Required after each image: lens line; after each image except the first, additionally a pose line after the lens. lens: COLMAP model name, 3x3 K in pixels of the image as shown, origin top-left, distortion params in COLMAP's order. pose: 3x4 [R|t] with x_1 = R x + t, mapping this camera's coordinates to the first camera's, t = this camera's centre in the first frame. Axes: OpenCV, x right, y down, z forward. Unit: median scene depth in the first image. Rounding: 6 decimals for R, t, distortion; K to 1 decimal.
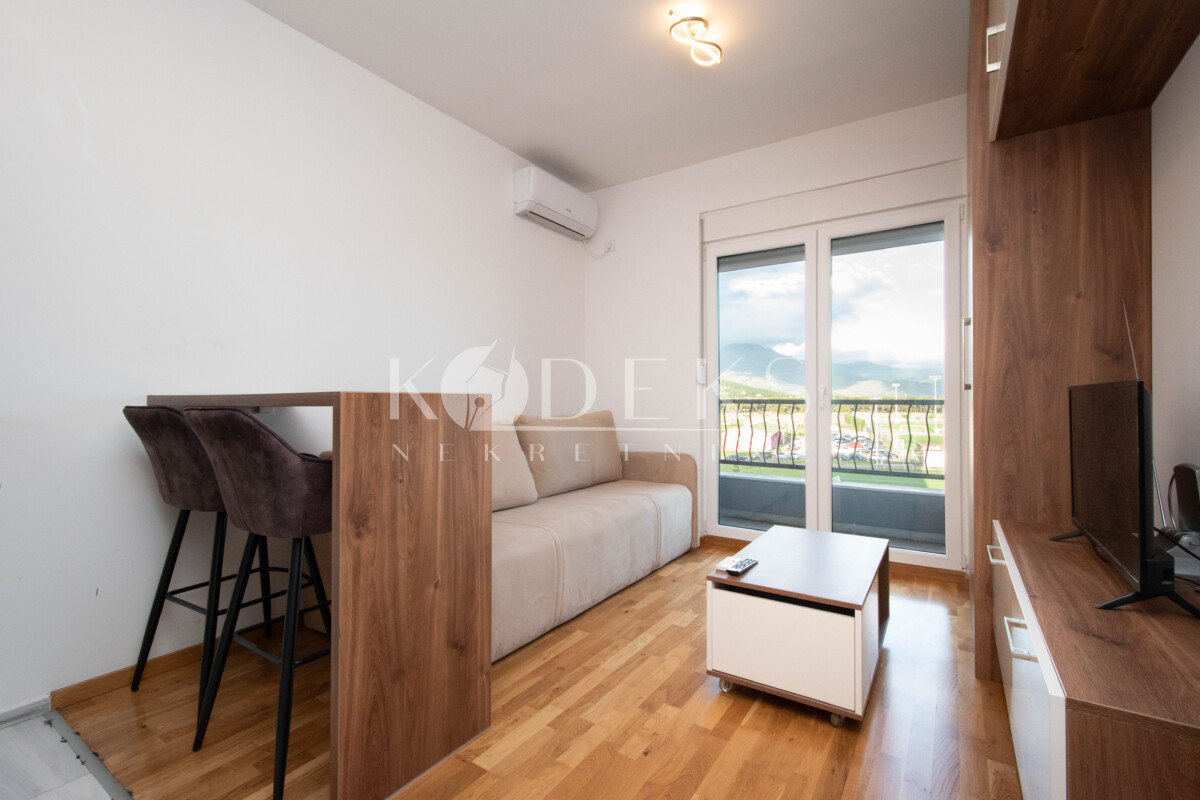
lens RADIAL K [[529.8, 0, 600.9], [0, 529.8, 397.8], [0, 0, 1]] dist [0.010246, 0.000493]
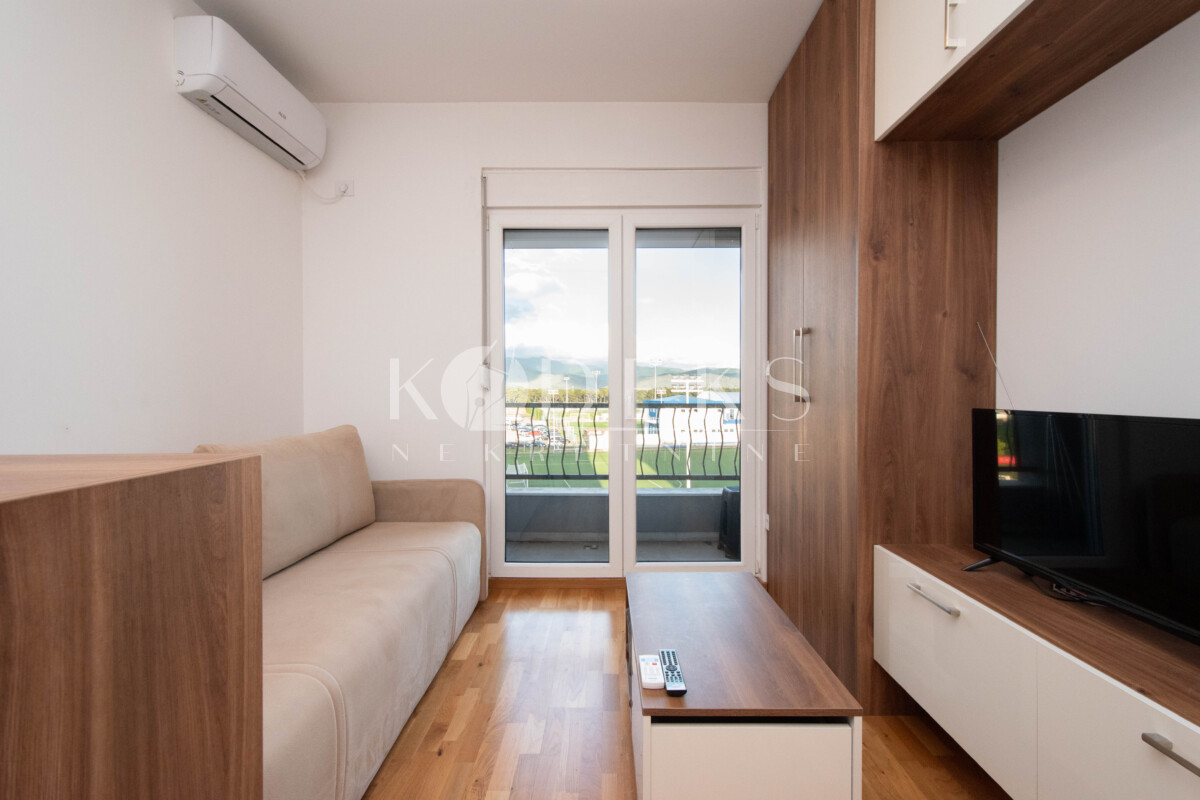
lens RADIAL K [[529.8, 0, 600.9], [0, 529.8, 397.8], [0, 0, 1]] dist [0.010246, 0.000493]
pose [[0.837519, -0.007617, 0.546356, -0.143226], [-0.001276, 0.999873, 0.015896, -0.036629], [-0.546407, -0.014011, 0.837402, 0.377349]]
